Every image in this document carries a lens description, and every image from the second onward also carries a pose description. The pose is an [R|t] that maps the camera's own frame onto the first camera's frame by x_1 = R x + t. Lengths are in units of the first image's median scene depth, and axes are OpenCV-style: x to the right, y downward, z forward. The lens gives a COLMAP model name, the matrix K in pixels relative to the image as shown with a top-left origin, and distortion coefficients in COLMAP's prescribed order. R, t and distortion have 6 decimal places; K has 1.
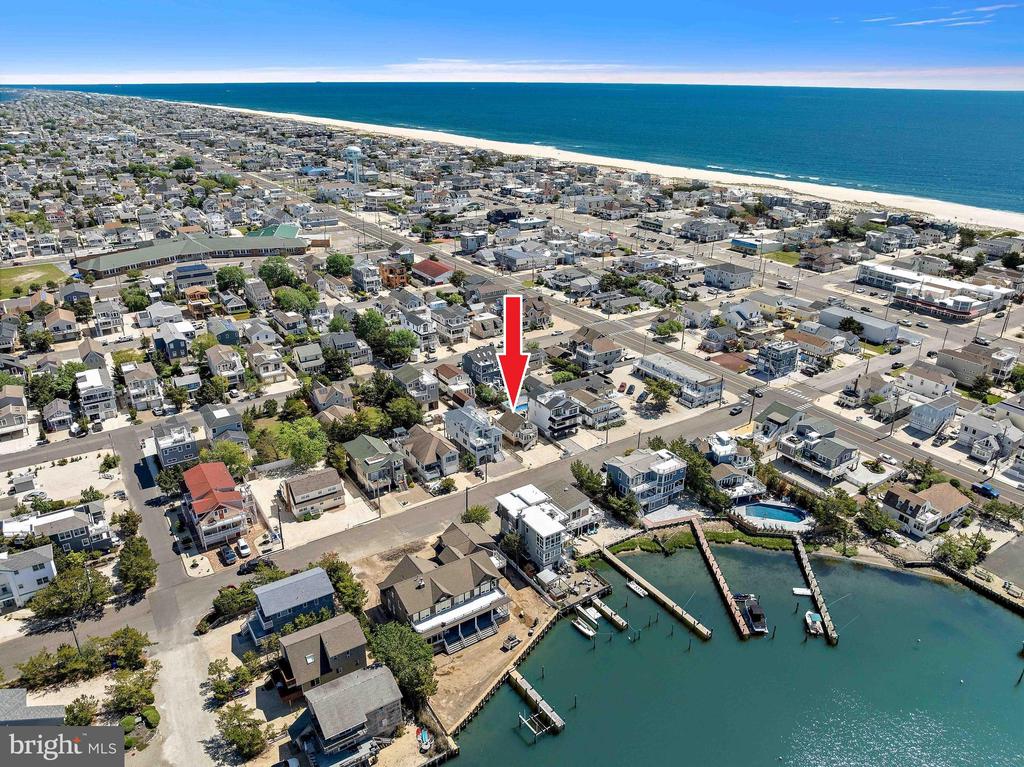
lens RADIAL K [[720.8, 0, 512.0], [0, 720.8, 383.5], [0, 0, 1]] dist [-0.041899, 0.004888]
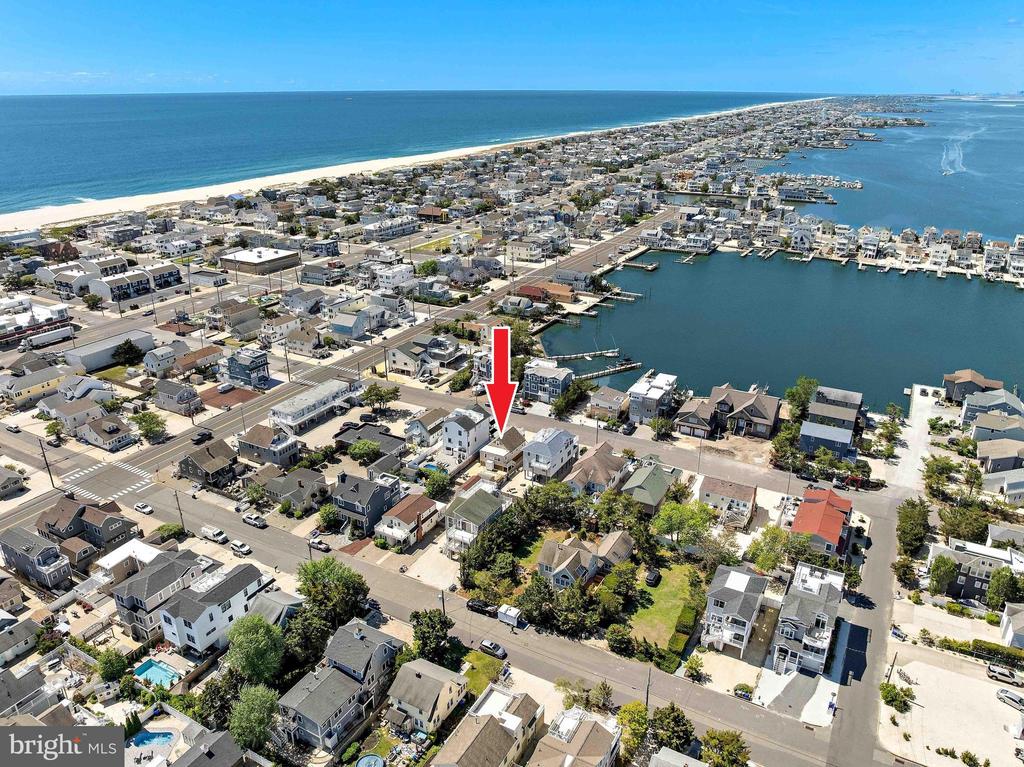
lens RADIAL K [[731.0, 0, 512.0], [0, 731.0, 383.5], [0, 0, 1]] dist [-0.038864, 0.002836]
pose [[-0.467231, -0.339281, 0.816446, -0.636964], [0.343684, 0.781119, 0.521282, -0.425107], [-0.814602, 0.524159, -0.248357, 0.986752]]
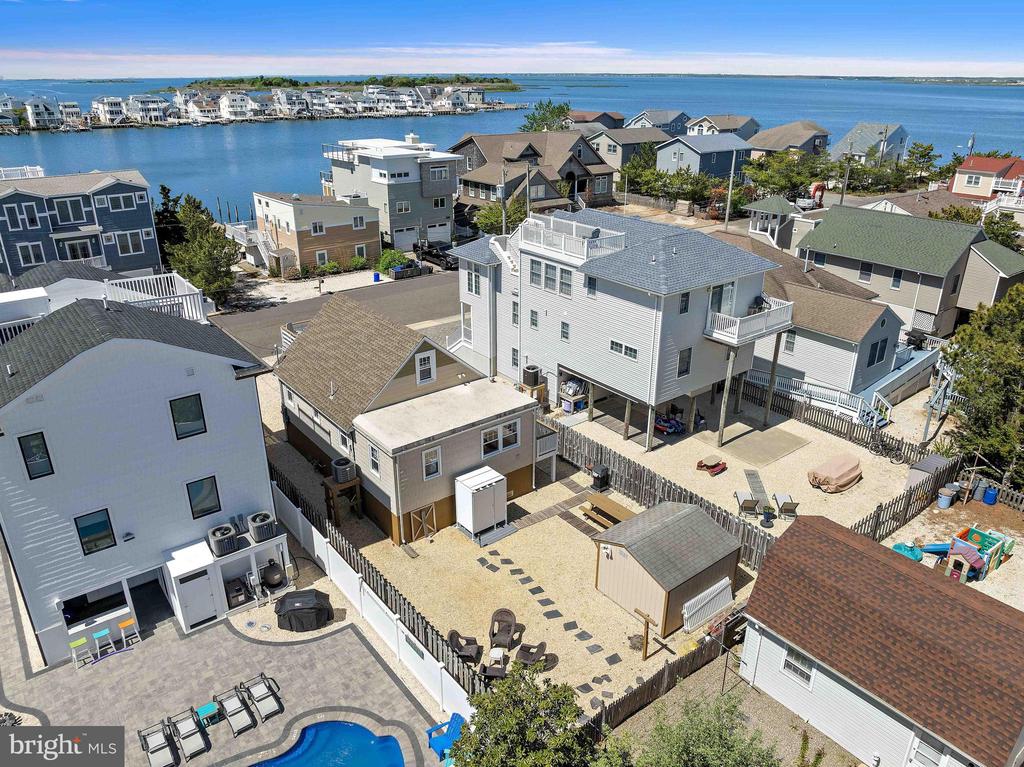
lens RADIAL K [[731.0, 0, 512.0], [0, 731.0, 383.5], [0, 0, 1]] dist [-0.038864, 0.002836]
pose [[-0.996573, 0.025793, -0.078591, -0.009052], [-0.038759, 0.693757, 0.719165, -0.057998], [0.073072, 0.719747, -0.690380, 0.929206]]
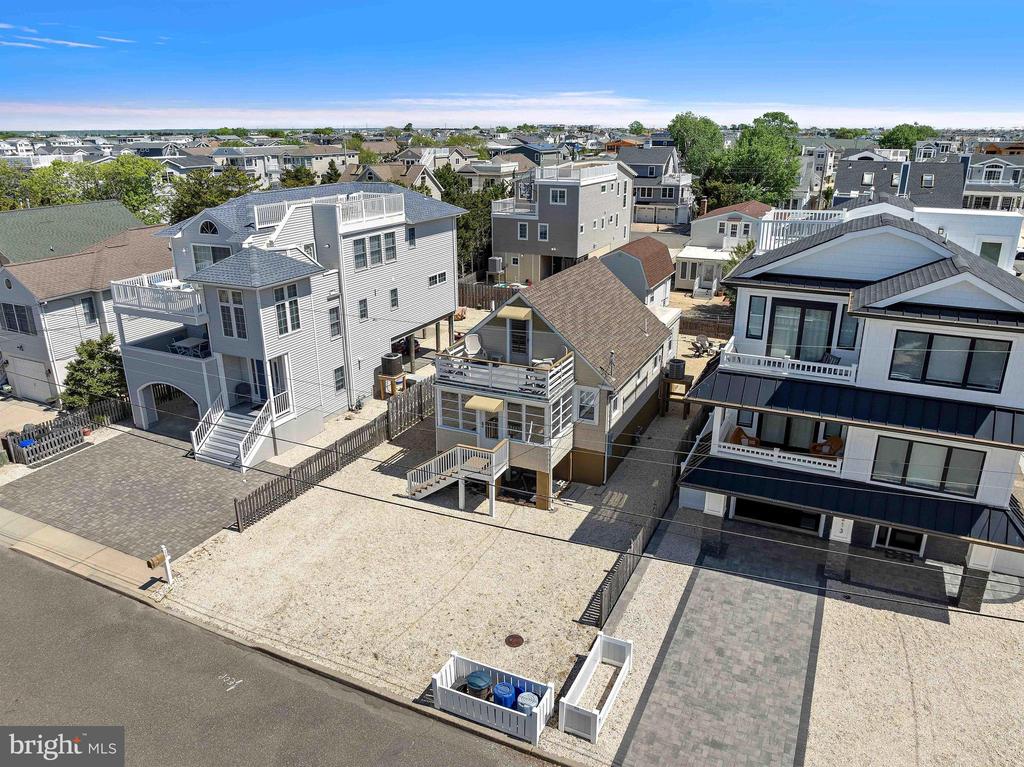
lens RADIAL K [[720.8, 0, 512.0], [0, 720.8, 383.5], [0, 0, 1]] dist [-0.041899, 0.004888]
pose [[0.521080, 0.280202, -0.806203, 0.107283], [-0.328468, 0.937660, 0.113590, 0.041207], [0.787772, 0.205622, 0.580633, 0.744849]]
